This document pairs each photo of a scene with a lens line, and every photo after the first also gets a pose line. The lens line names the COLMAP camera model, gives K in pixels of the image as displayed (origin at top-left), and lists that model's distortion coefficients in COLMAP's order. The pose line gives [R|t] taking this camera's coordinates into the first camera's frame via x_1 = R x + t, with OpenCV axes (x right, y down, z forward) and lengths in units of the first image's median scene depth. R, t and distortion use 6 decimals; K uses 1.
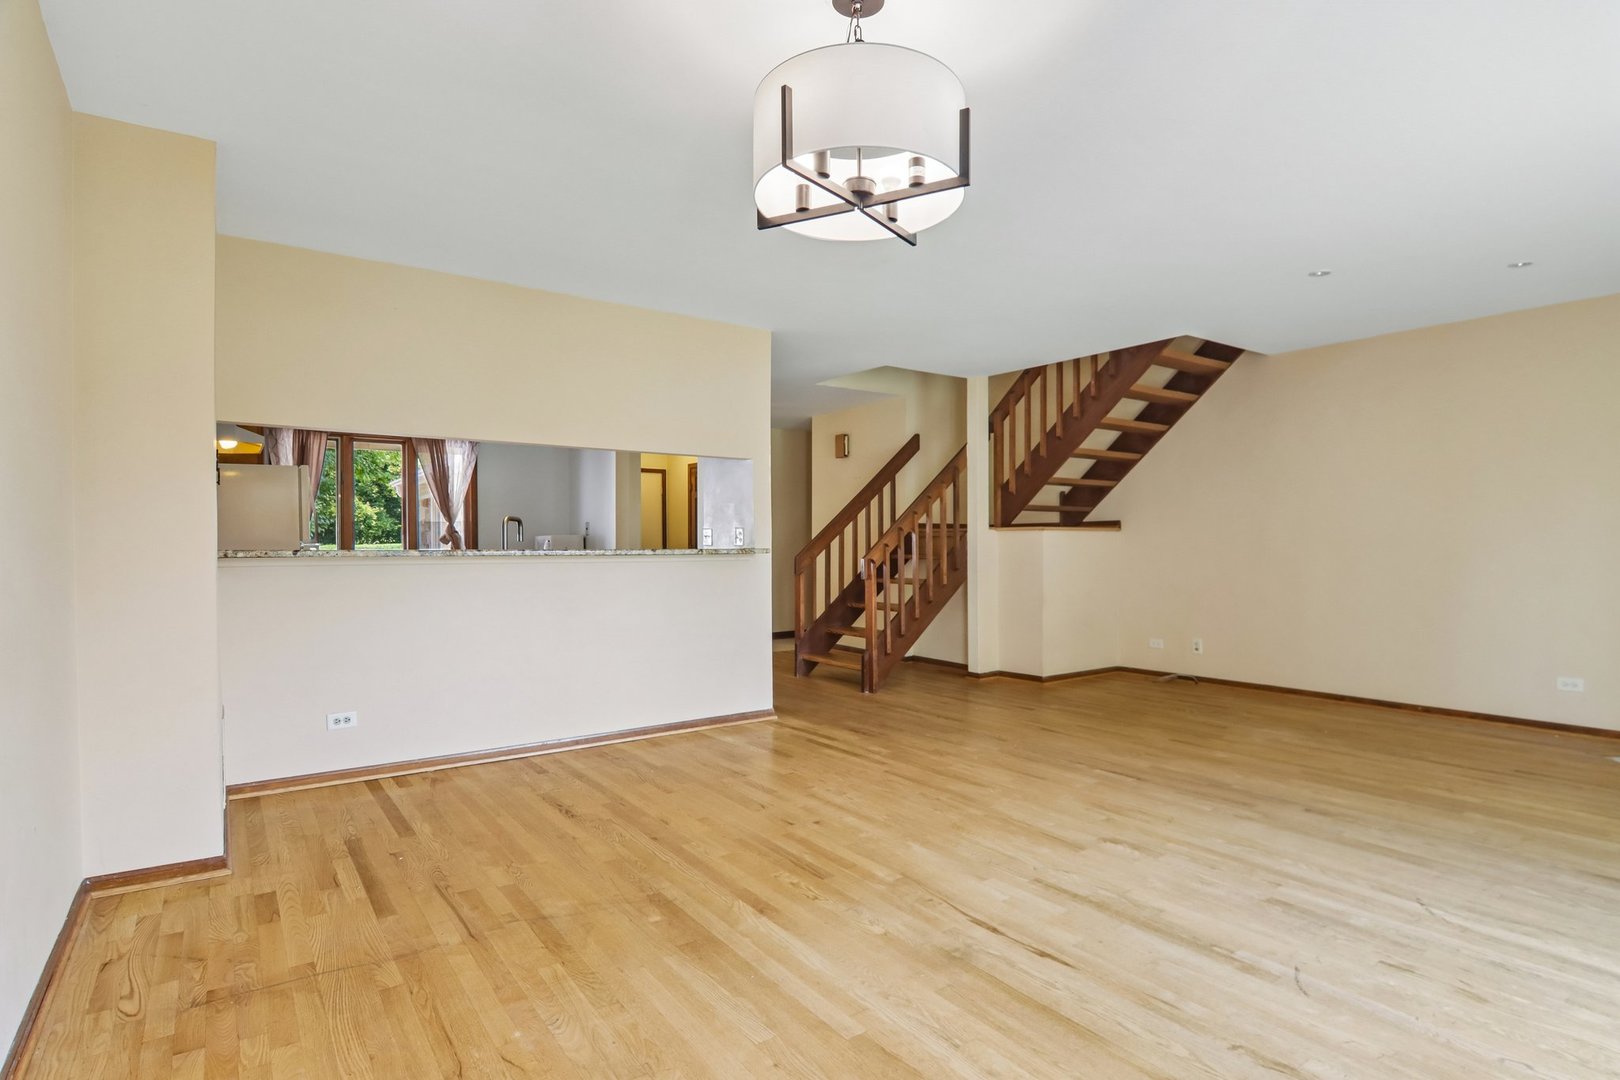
lens RADIAL K [[822.4, 0, 821.7], [0, 822.4, 561.4], [0, 0, 1]] dist [-0.000625, -0.013169]
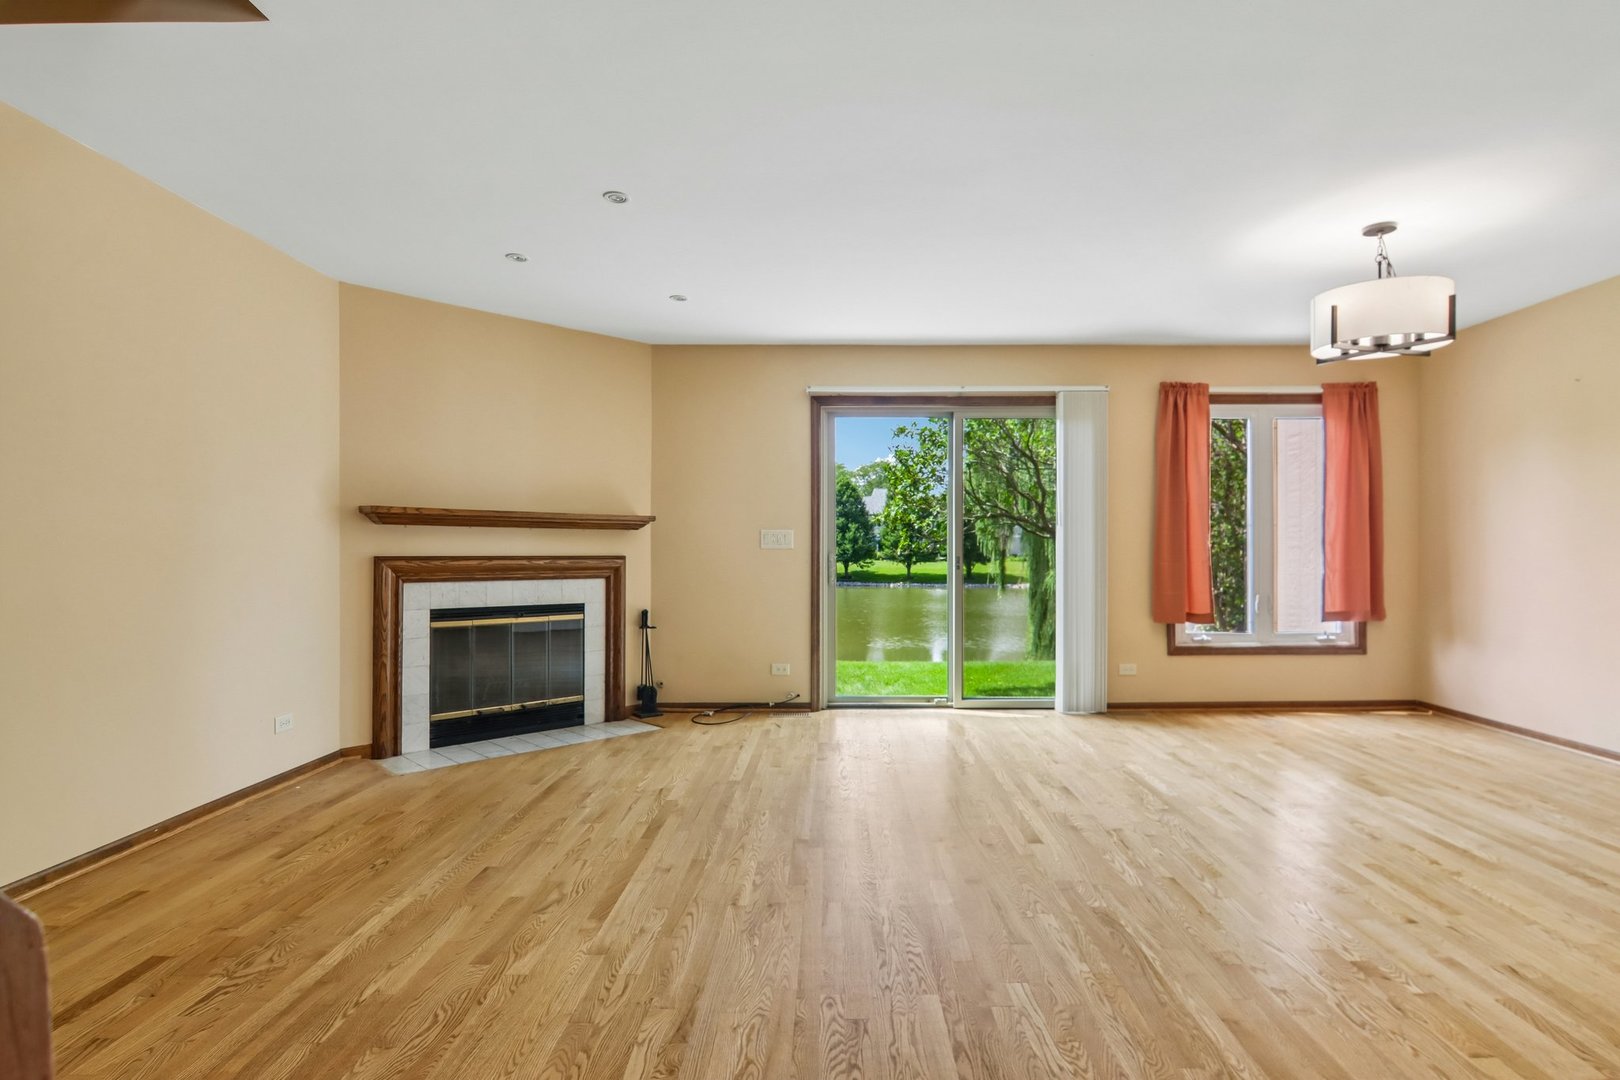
lens RADIAL K [[822.4, 0, 838.8], [0, 822.4, 550.9], [0, 0, 1]] dist [-0.000625, -0.013169]
pose [[-0.813398, 0.003098, 0.581700, -0.013854], [0.017256, 0.999674, 0.018806, -0.033653], [-0.581452, 0.025335, -0.813186, 1.668499]]
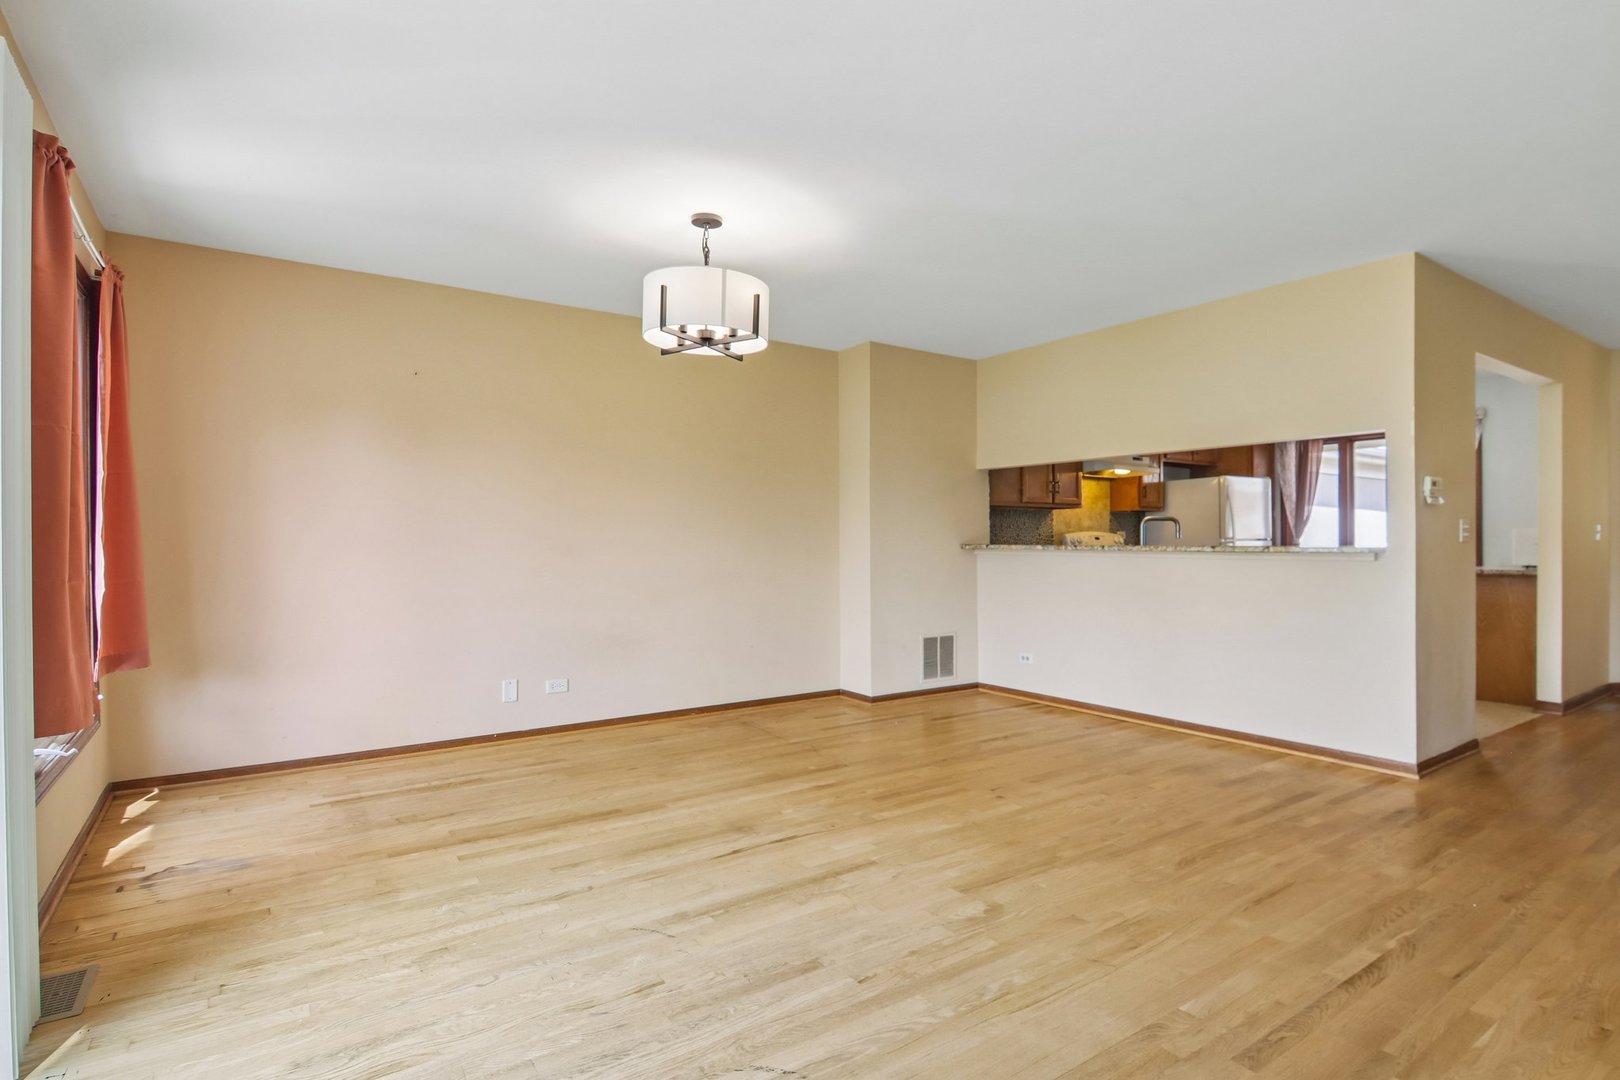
lens RADIAL K [[822.4, 0, 848.7], [0, 822.4, 543.1], [0, 0, 1]] dist [-0.000625, -0.013169]
pose [[-0.002411, 0.001382, -0.999996, 0.951360], [-0.018817, 0.999822, 0.001427, -0.013044], [0.999820, 0.018821, -0.002385, 0.704036]]
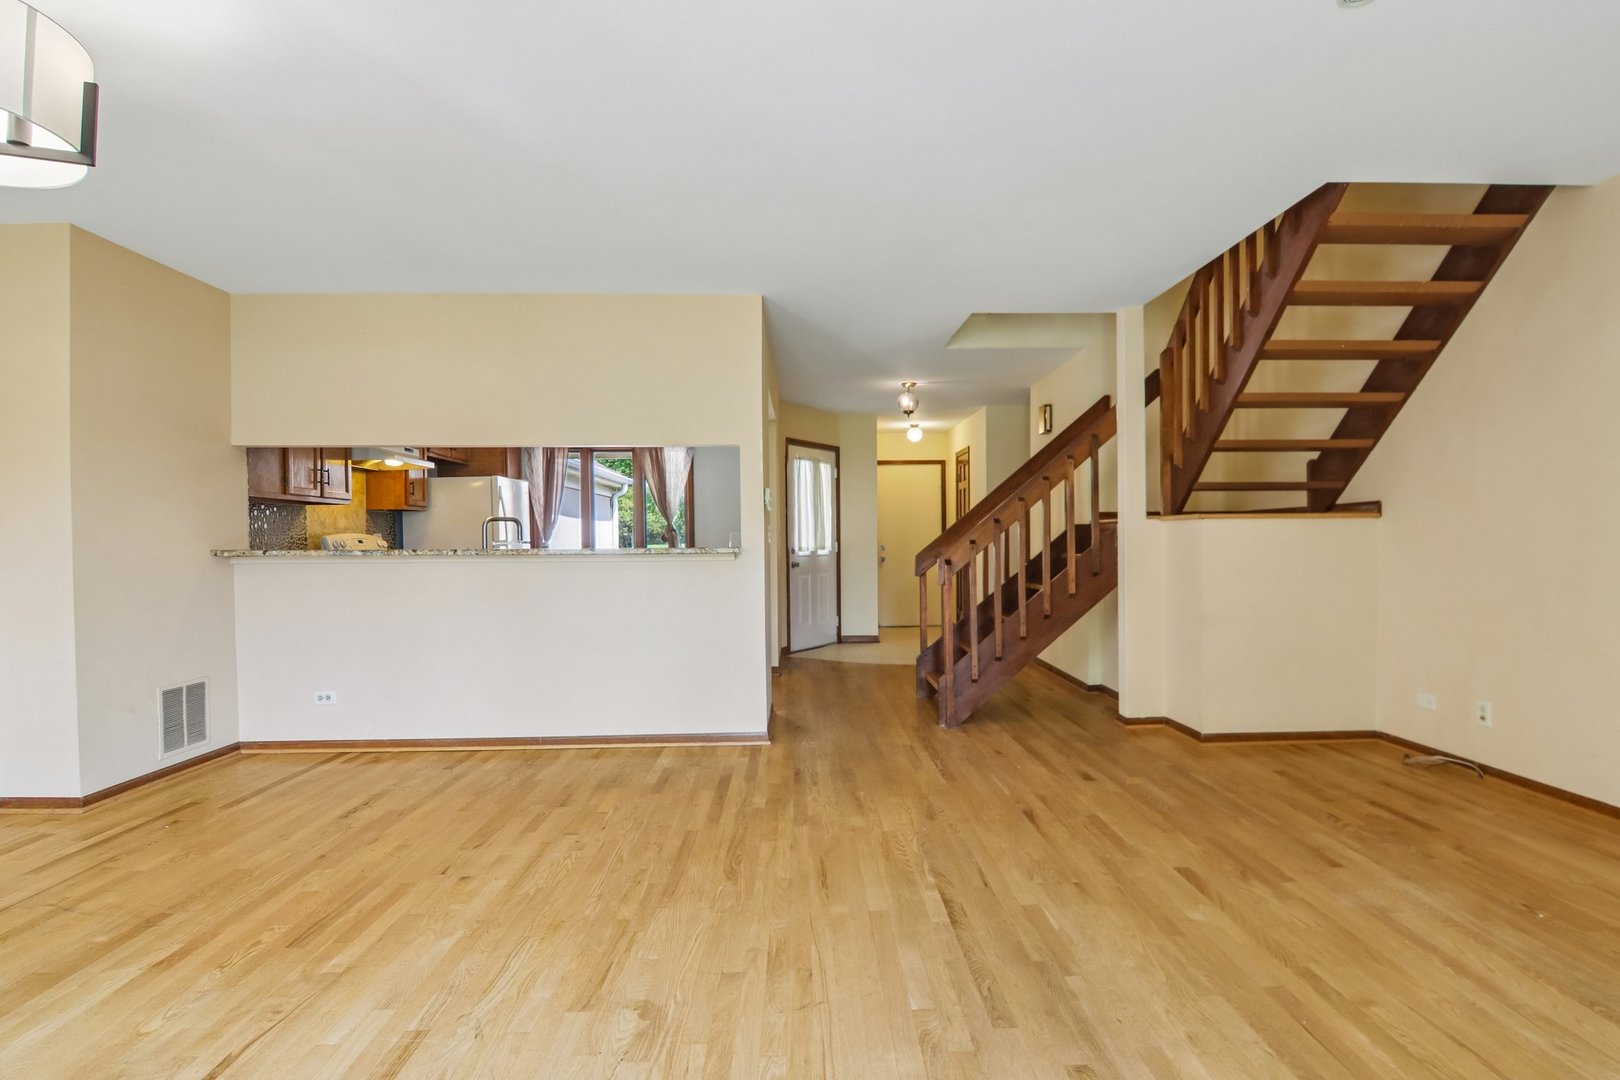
lens RADIAL K [[822.4, 0, 834.3], [0, 822.4, 561.9], [0, 0, 1]] dist [-0.000625, -0.013169]
pose [[0.832446, 0.009226, -0.554029, 0.679877], [-0.004801, 0.999944, 0.009437, -0.012993], [0.554085, -0.005196, 0.832444, 0.453719]]
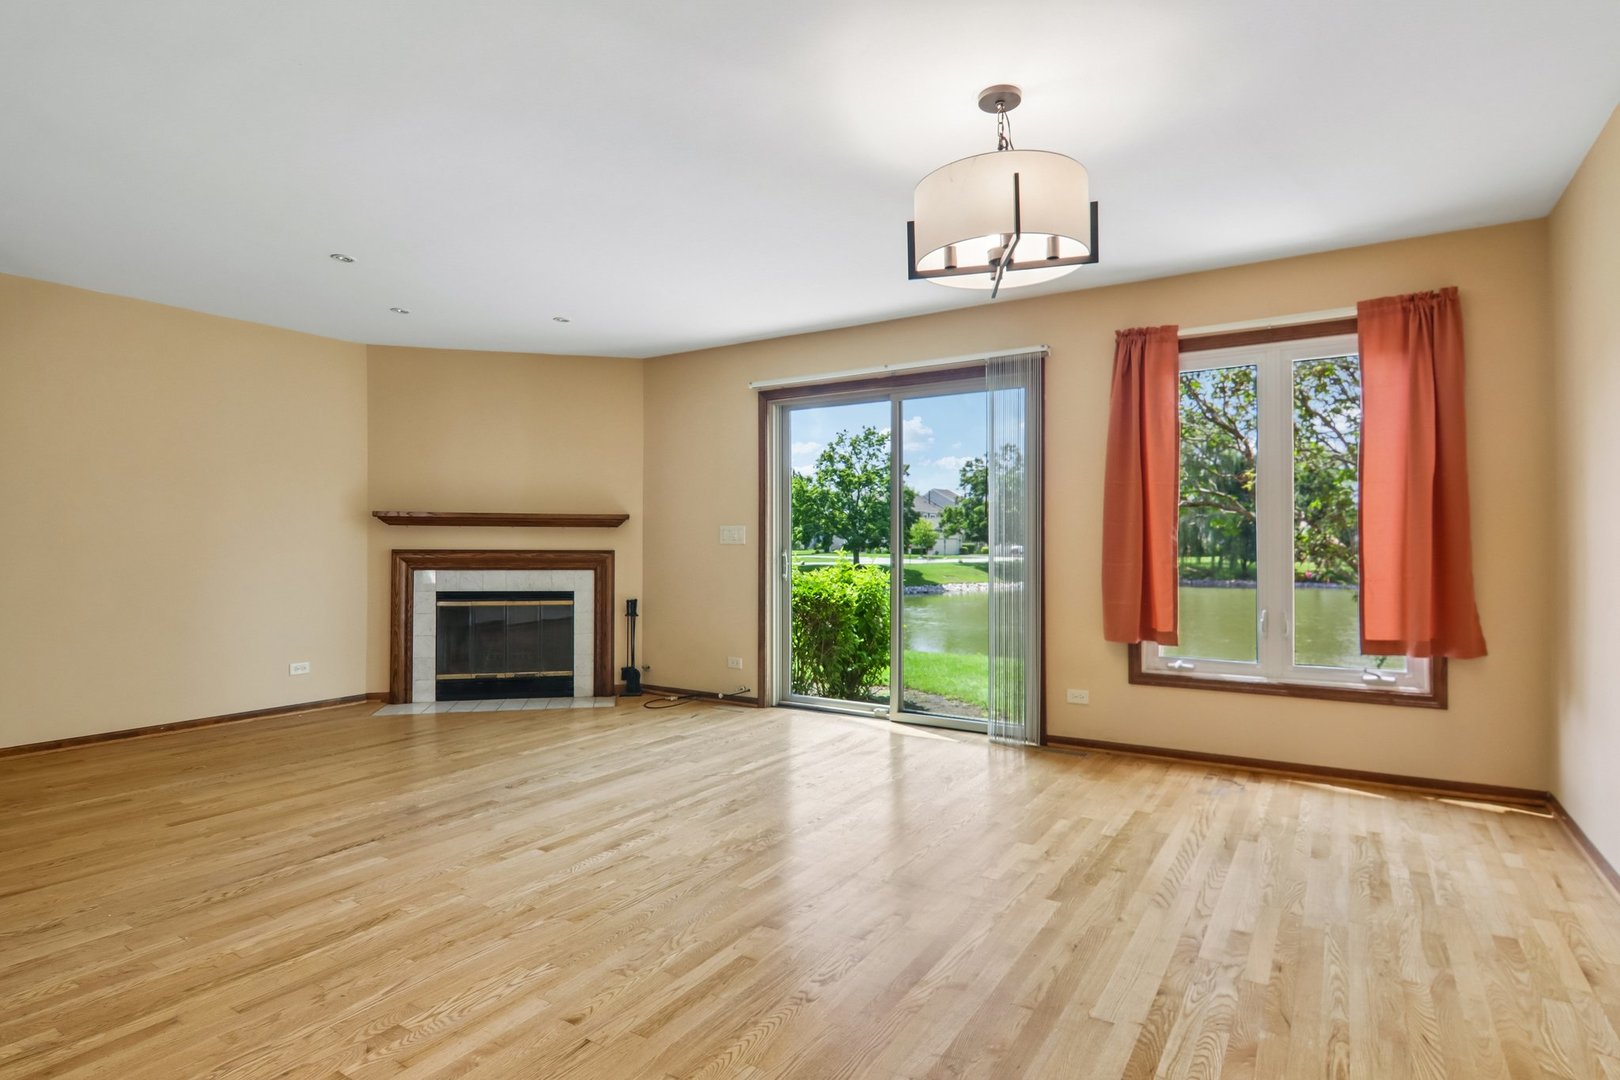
lens RADIAL K [[822.4, 0, 841.6], [0, 822.4, 543.1], [0, 0, 1]] dist [-0.000625, -0.013169]
pose [[-0.387877, 0.005406, 0.921695, -0.540540], [0.020873, 0.999778, 0.002920, -0.014352], [-0.921475, 0.020371, -0.387903, 0.924002]]
